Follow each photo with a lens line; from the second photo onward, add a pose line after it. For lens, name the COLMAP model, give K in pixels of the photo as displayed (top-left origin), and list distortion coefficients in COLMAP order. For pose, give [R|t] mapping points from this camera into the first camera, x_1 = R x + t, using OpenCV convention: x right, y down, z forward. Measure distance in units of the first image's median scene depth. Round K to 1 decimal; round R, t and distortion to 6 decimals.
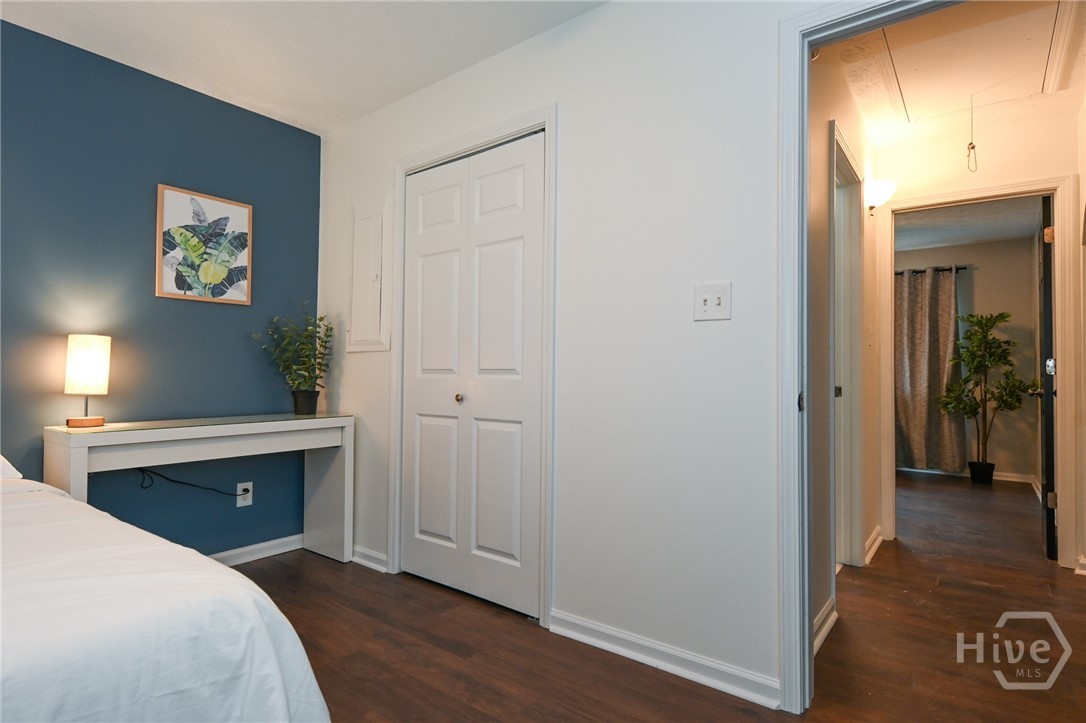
lens RADIAL K [[575.9, 0, 533.9], [0, 575.9, 362.3], [0, 0, 1]] dist [0.004921, -0.003704]
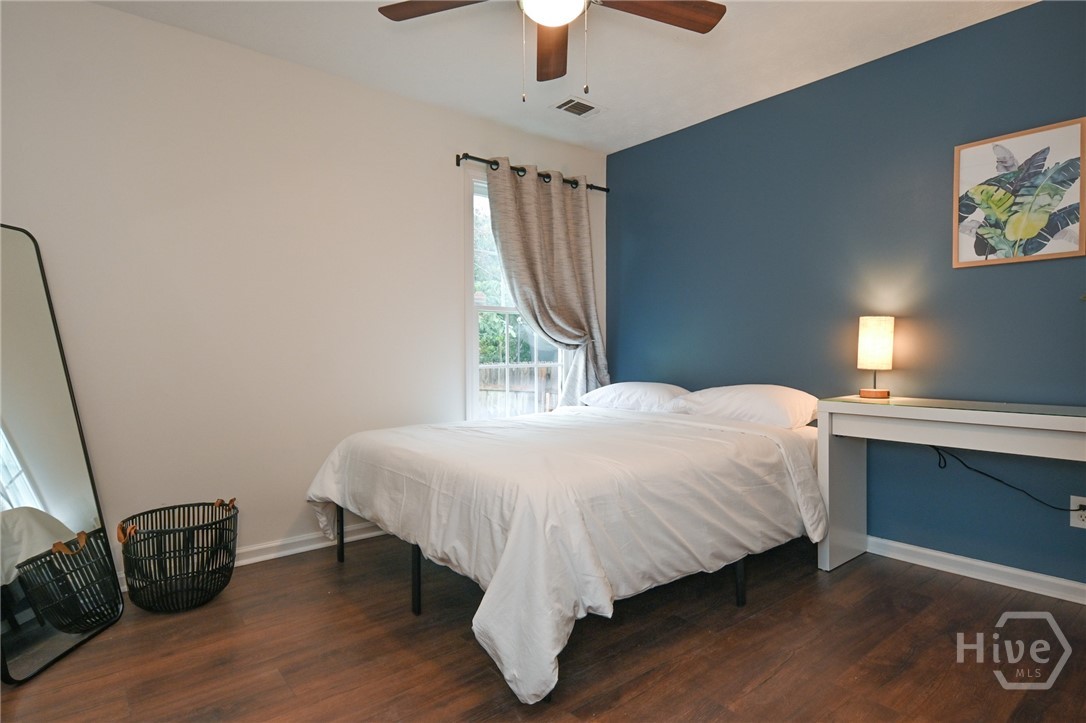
lens RADIAL K [[575.9, 0, 542.5], [0, 575.9, 360.5], [0, 0, 1]] dist [0.004921, -0.003704]
pose [[-0.206171, 0.007864, -0.978484, 0.384194], [0.019780, 0.999797, 0.003868, 0.018351], [0.978316, -0.018557, -0.206285, 0.508583]]
